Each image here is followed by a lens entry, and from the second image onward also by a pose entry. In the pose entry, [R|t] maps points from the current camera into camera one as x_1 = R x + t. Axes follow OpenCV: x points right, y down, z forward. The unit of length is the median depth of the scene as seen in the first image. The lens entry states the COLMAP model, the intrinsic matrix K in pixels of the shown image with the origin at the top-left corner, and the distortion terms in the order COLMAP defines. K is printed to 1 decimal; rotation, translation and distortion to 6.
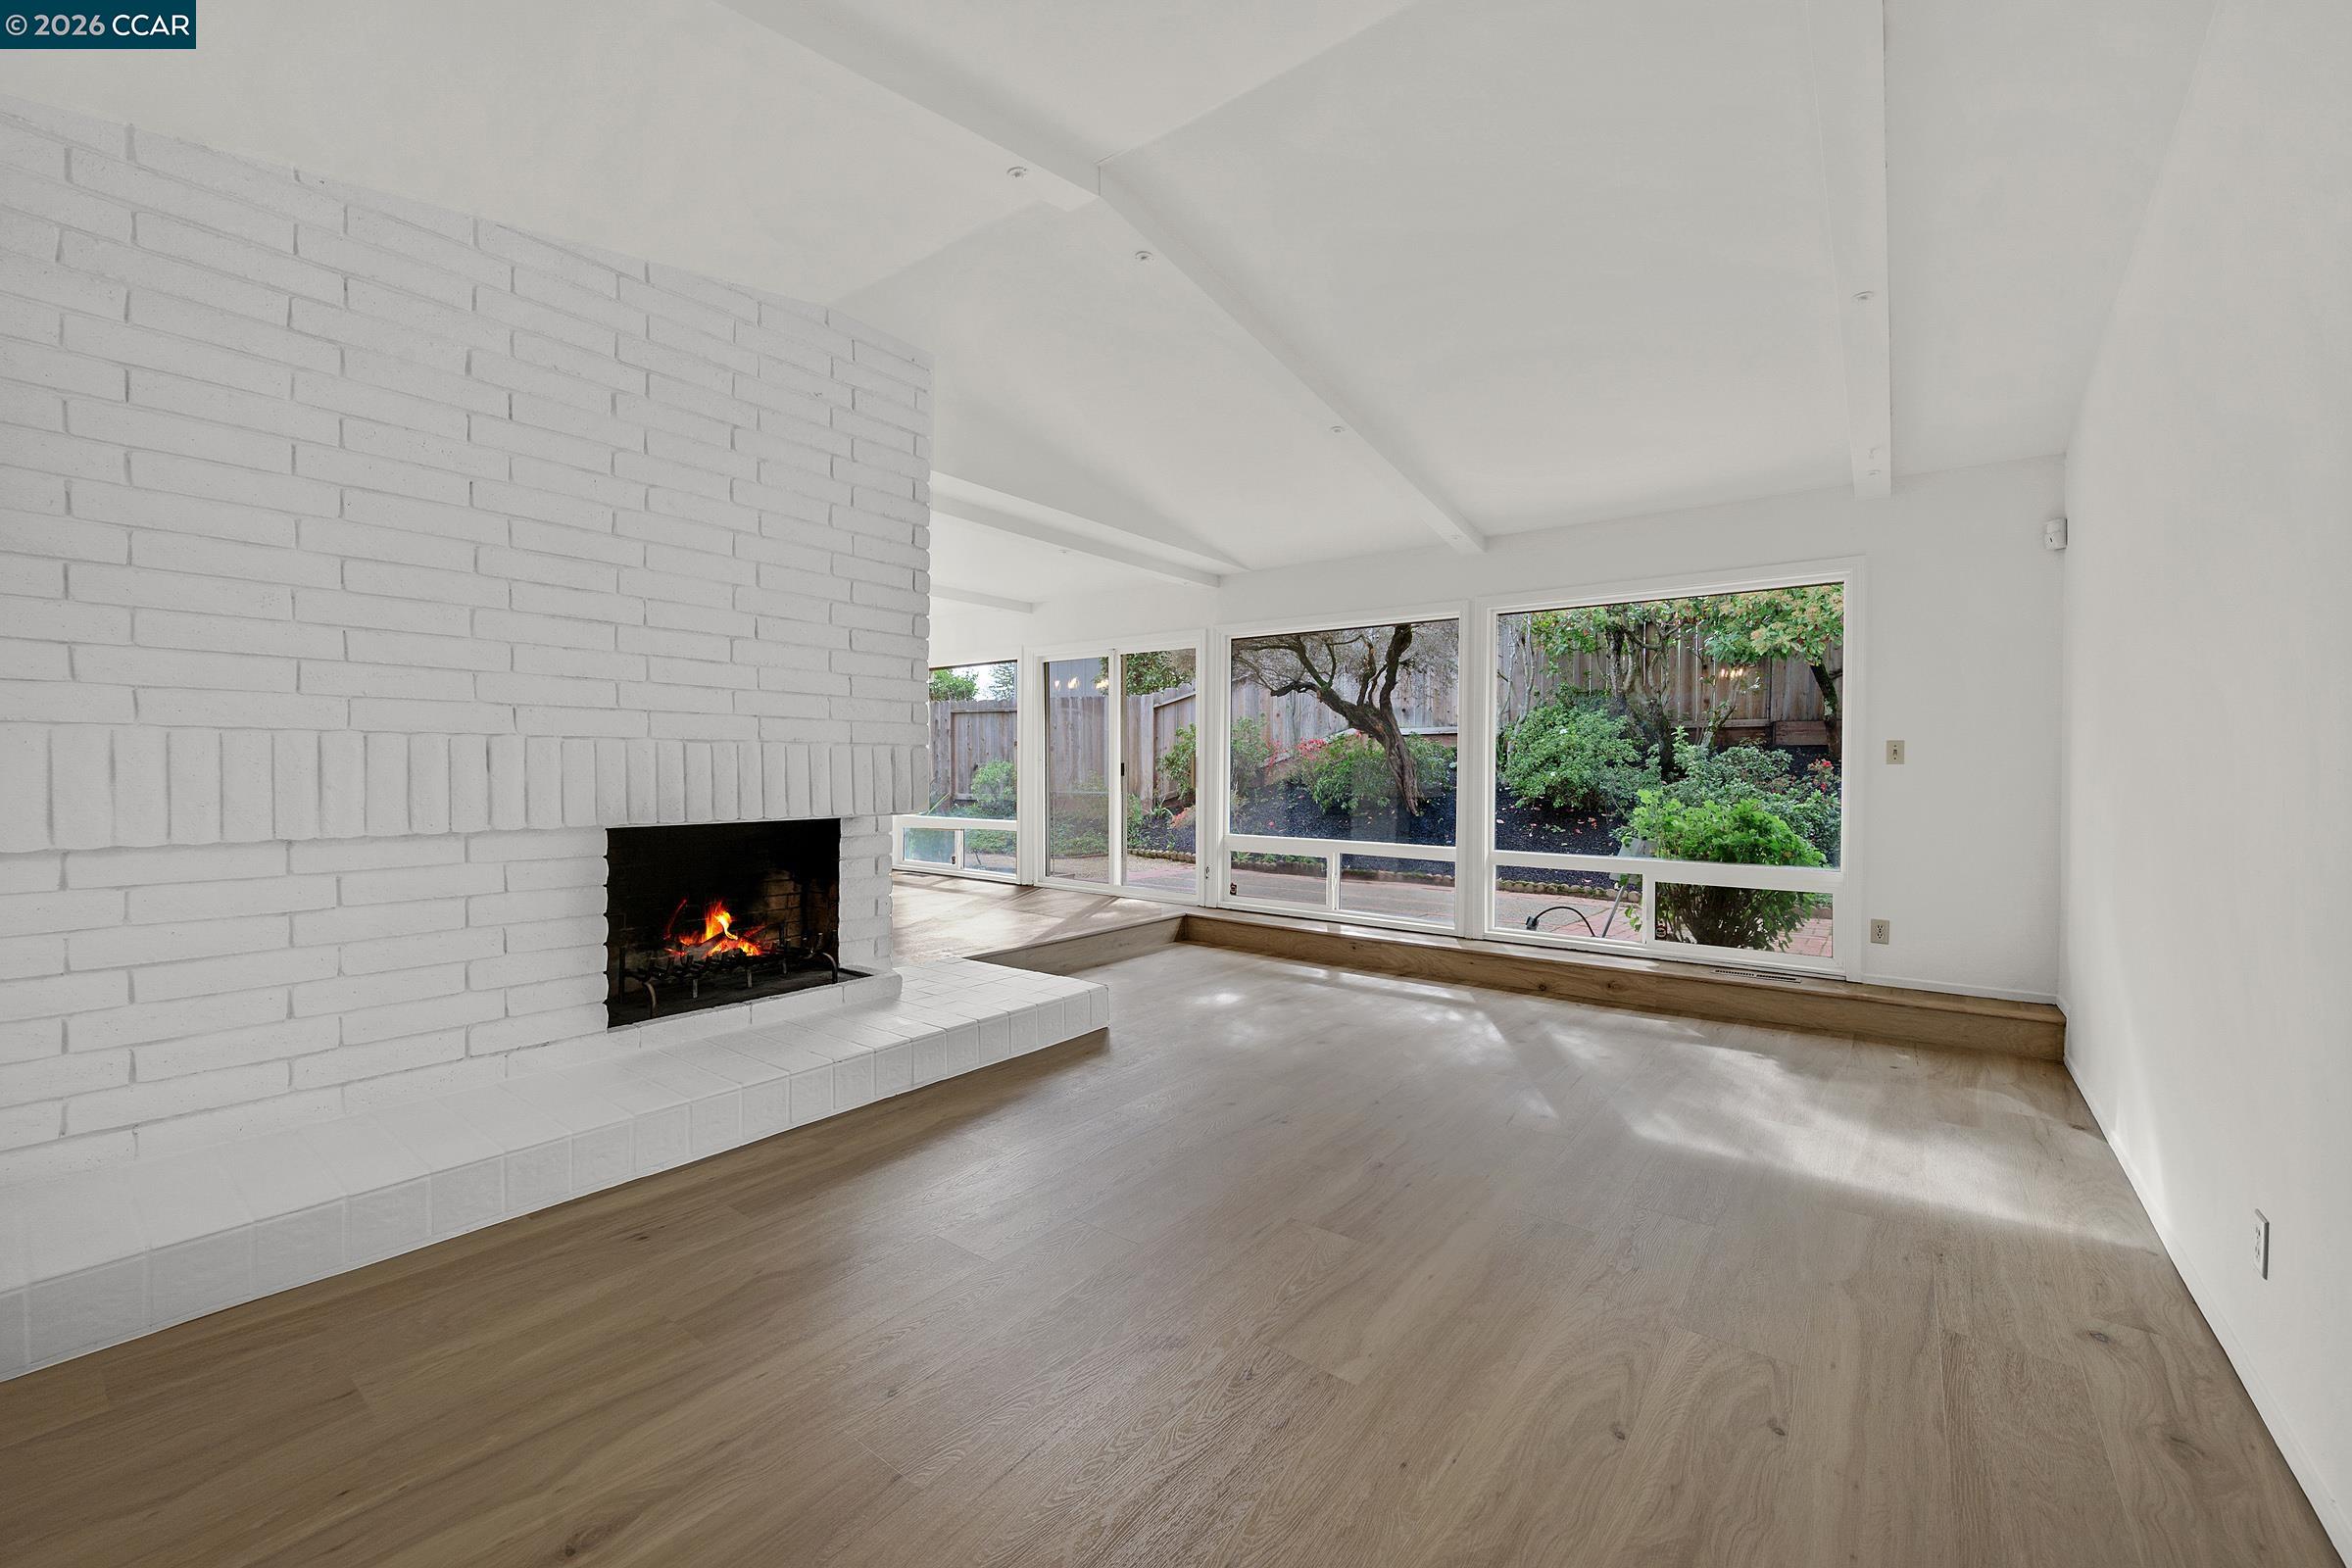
lens RADIAL K [[945.7, 0, 1188.3], [0, 945.7, 780.1], [0, 0, 1]] dist [-0.005668, 0.000644]
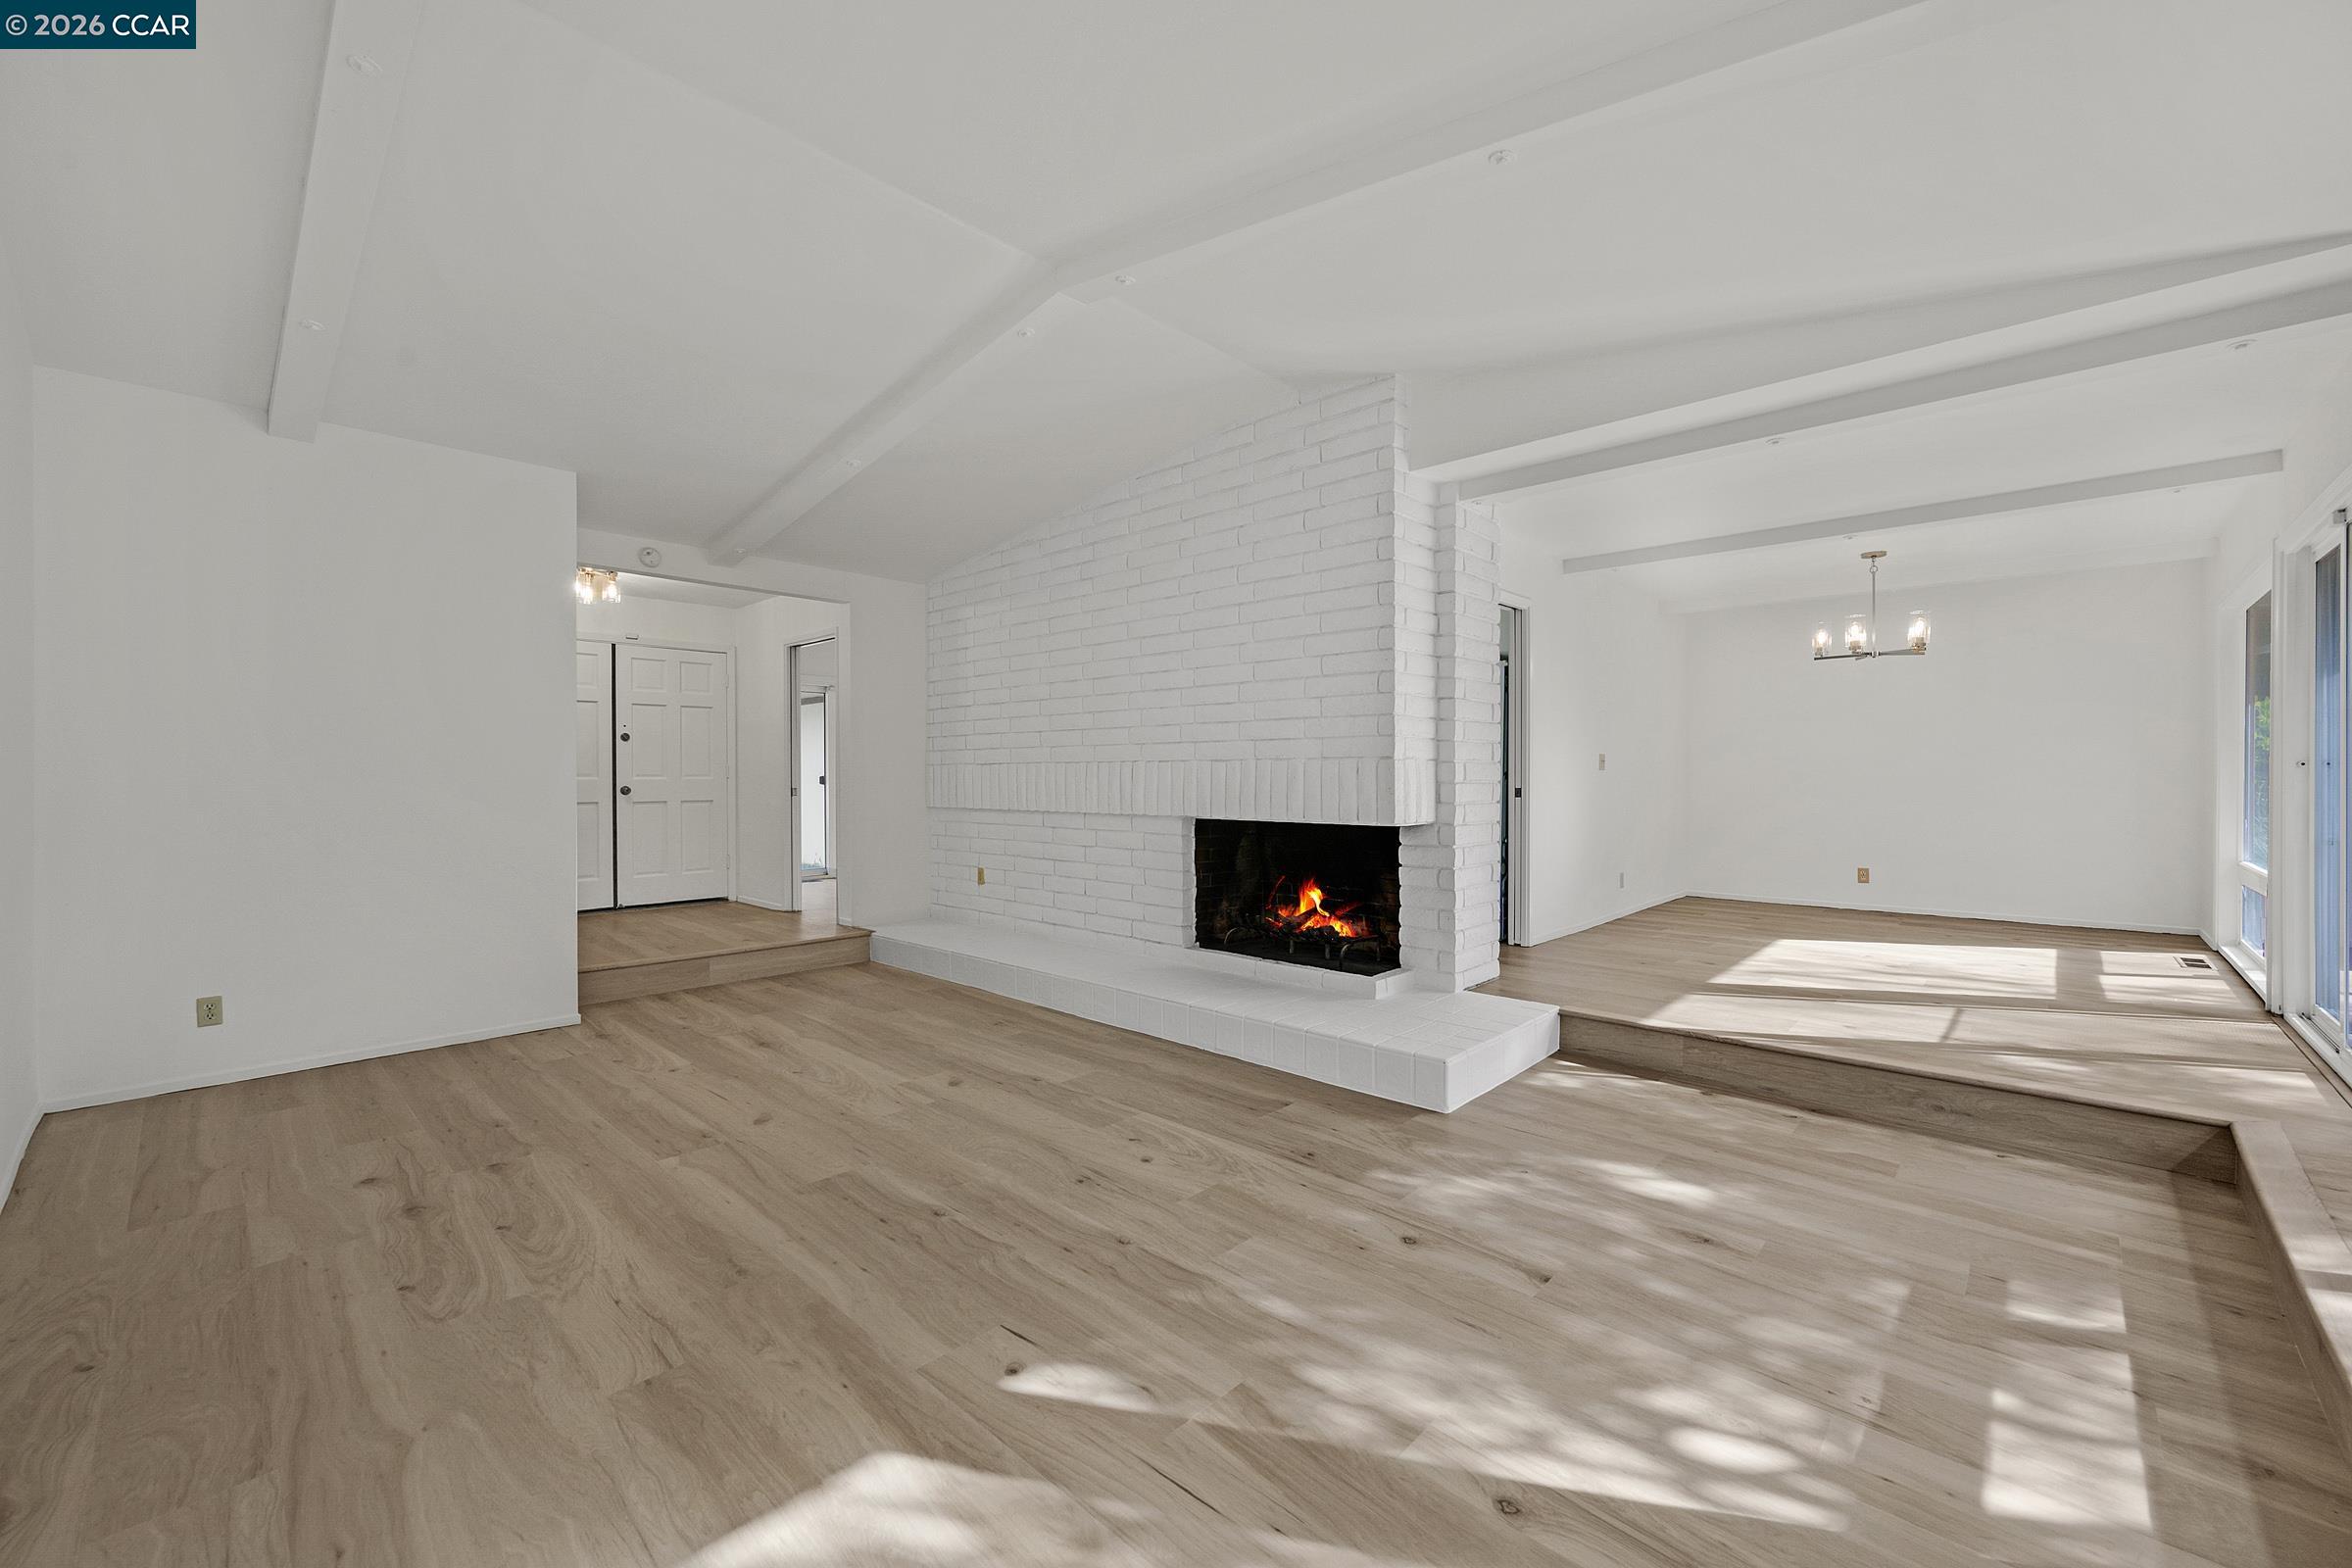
lens RADIAL K [[945.7, 0, 1184.0], [0, 945.7, 783.9], [0, 0, 1]] dist [-0.005668, 0.000644]
pose [[-0.111455, 0.005133, -0.993756, 0.807038], [-0.013443, 0.999887, 0.006673, -0.014099], [0.993679, 0.014103, -0.111373, 0.991275]]
